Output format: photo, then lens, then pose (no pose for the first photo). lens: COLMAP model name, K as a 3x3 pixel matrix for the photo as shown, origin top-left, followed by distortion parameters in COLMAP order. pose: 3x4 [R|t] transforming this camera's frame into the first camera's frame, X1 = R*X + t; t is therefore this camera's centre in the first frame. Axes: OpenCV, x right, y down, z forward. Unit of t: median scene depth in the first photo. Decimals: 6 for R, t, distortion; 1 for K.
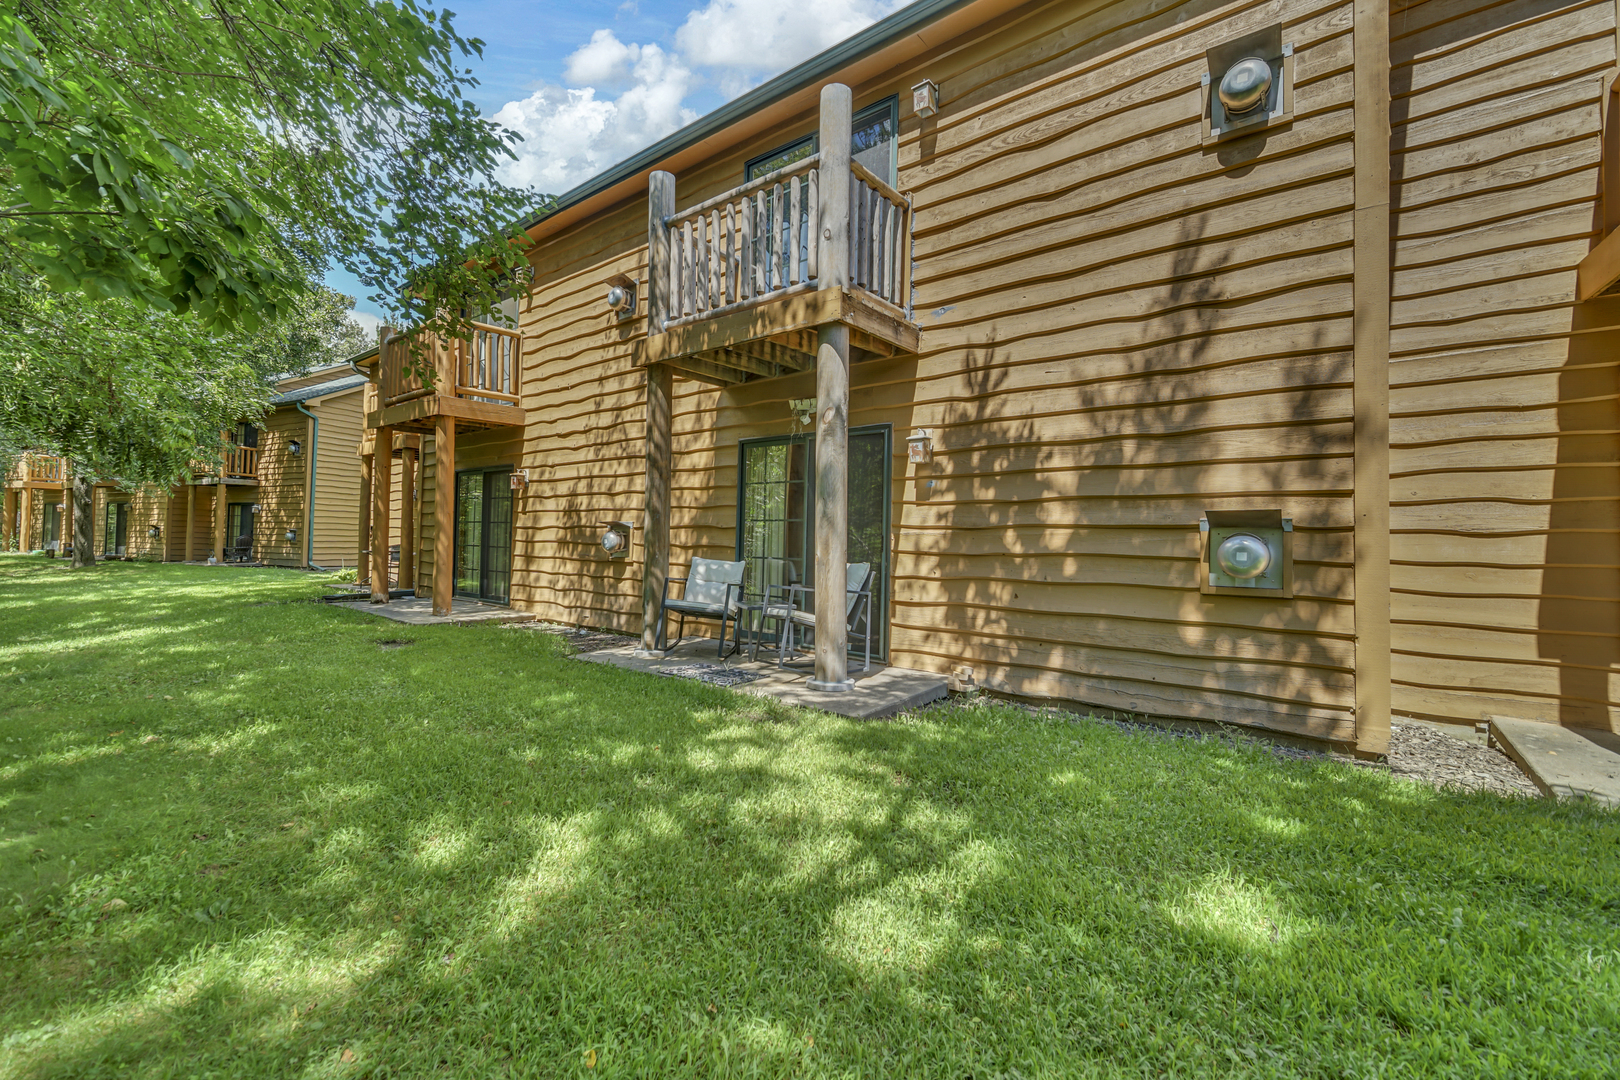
lens RADIAL K [[660.0, 0, 810.7], [0, 660.0, 514.1], [0, 0, 1]] dist [-0.000821, -0.000089]
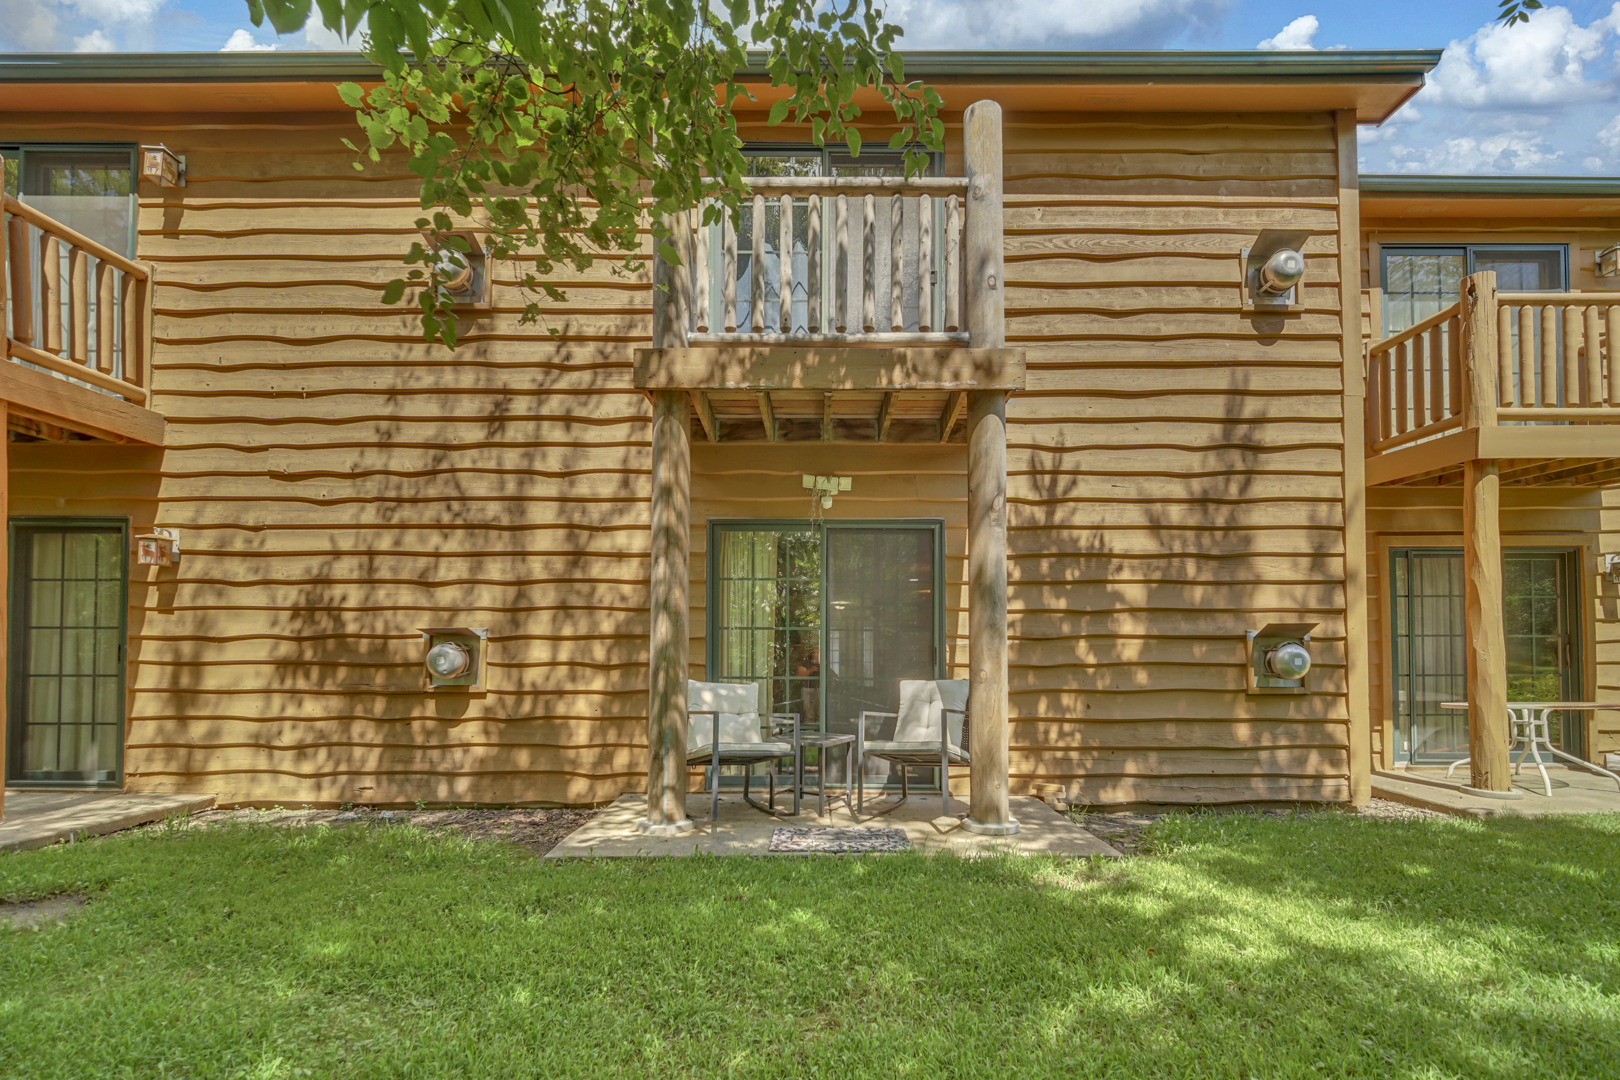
lens RADIAL K [[685.0, 0, 810.6], [0, 685.0, 633.8], [0, 0, 1]] dist [-0.001084, -0.000122]
pose [[0.791643, 0.004563, 0.610967, -0.624609], [-0.012269, 0.999889, 0.008431, 0.010252], [-0.610860, -0.014170, 0.791611, 0.420734]]
